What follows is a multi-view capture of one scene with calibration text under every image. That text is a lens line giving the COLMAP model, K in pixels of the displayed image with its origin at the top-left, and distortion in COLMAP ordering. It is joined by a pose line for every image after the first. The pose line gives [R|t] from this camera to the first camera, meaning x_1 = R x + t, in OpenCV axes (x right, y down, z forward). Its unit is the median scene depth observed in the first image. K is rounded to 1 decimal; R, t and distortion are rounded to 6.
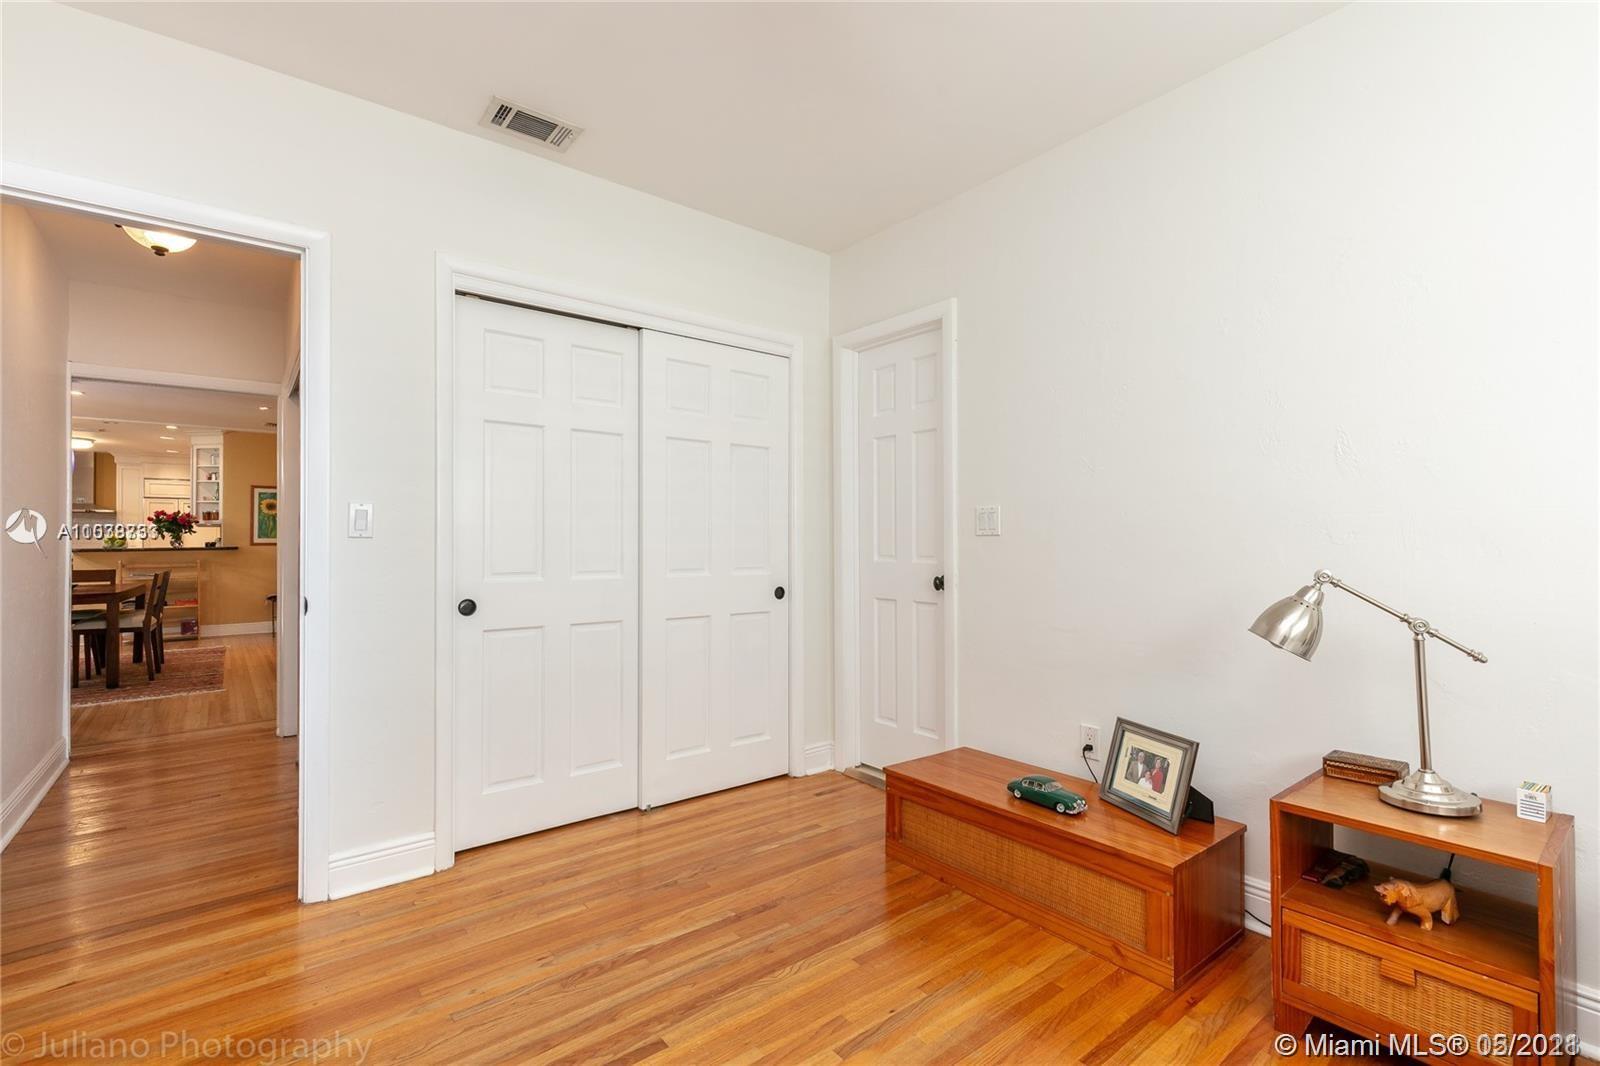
lens RADIAL K [[721.8, 0, 795.6], [0, 721.8, 537.5], [0, 0, 1]] dist [0.000241, -0.000615]
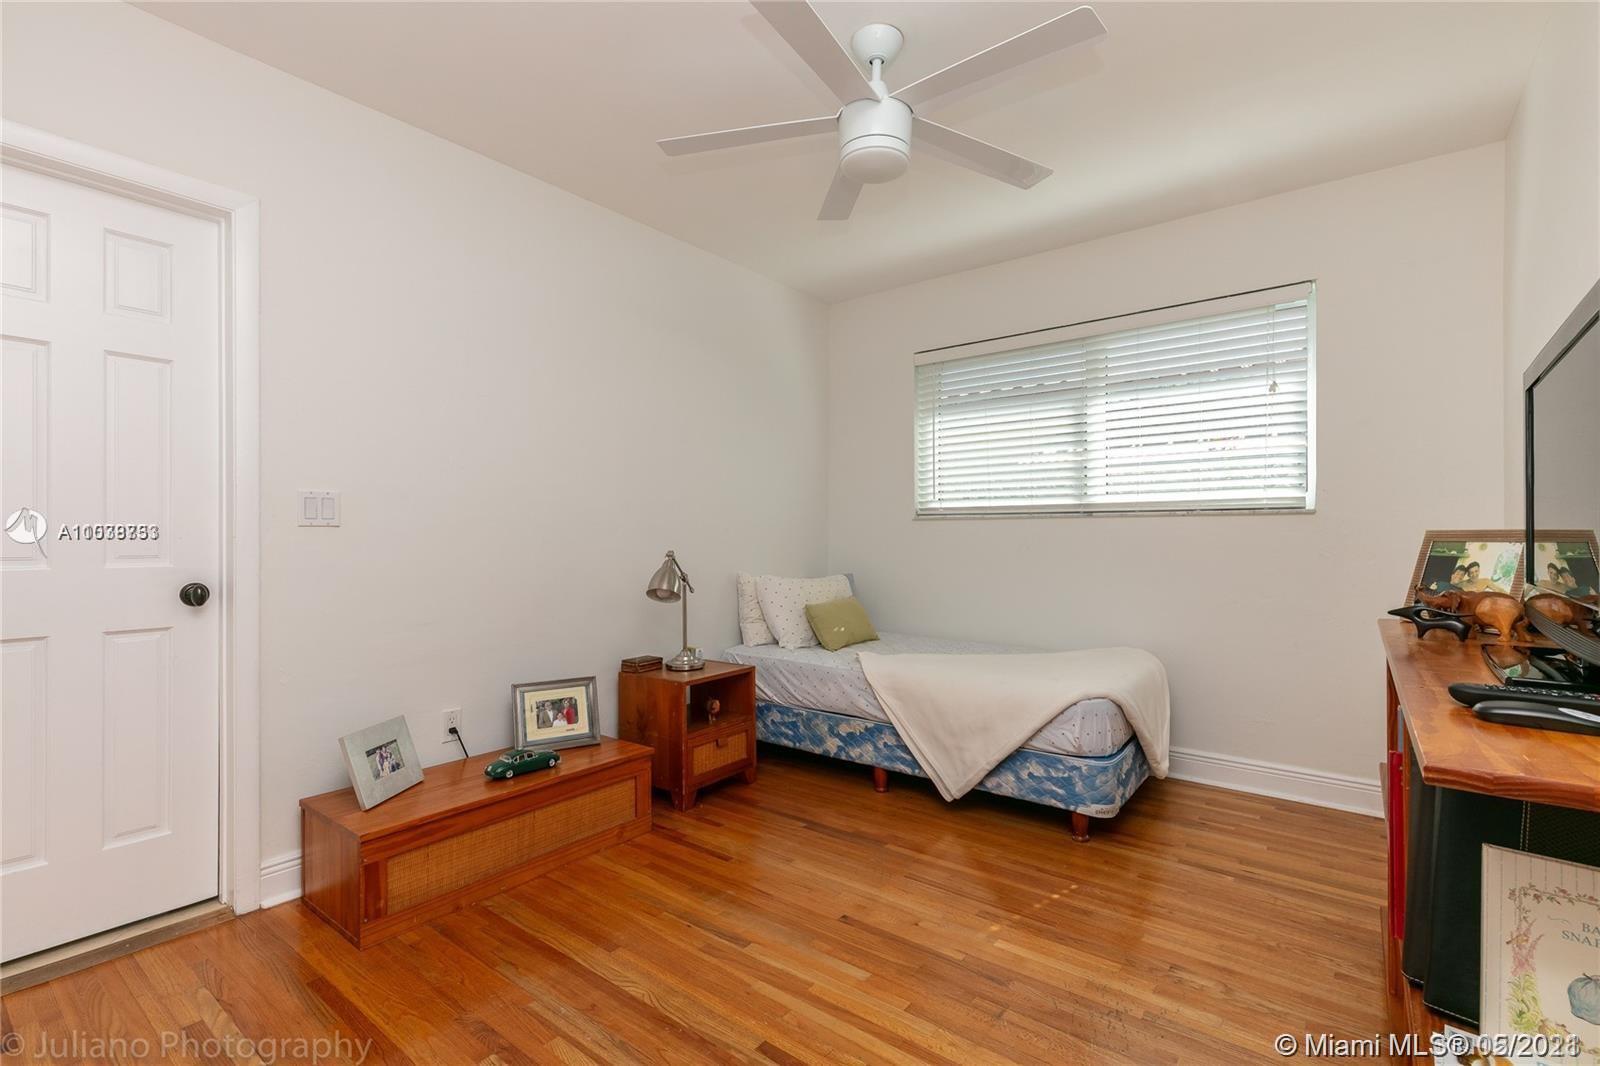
lens RADIAL K [[721.8, 0, 795.6], [0, 721.8, 537.5], [0, 0, 1]] dist [0.000241, -0.000615]
pose [[-0.232077, -0.004261, 0.972688, -0.871259], [-0.006947, 0.999972, 0.002723, 0.004834], [-0.972673, -0.006126, -0.232100, 0.903514]]
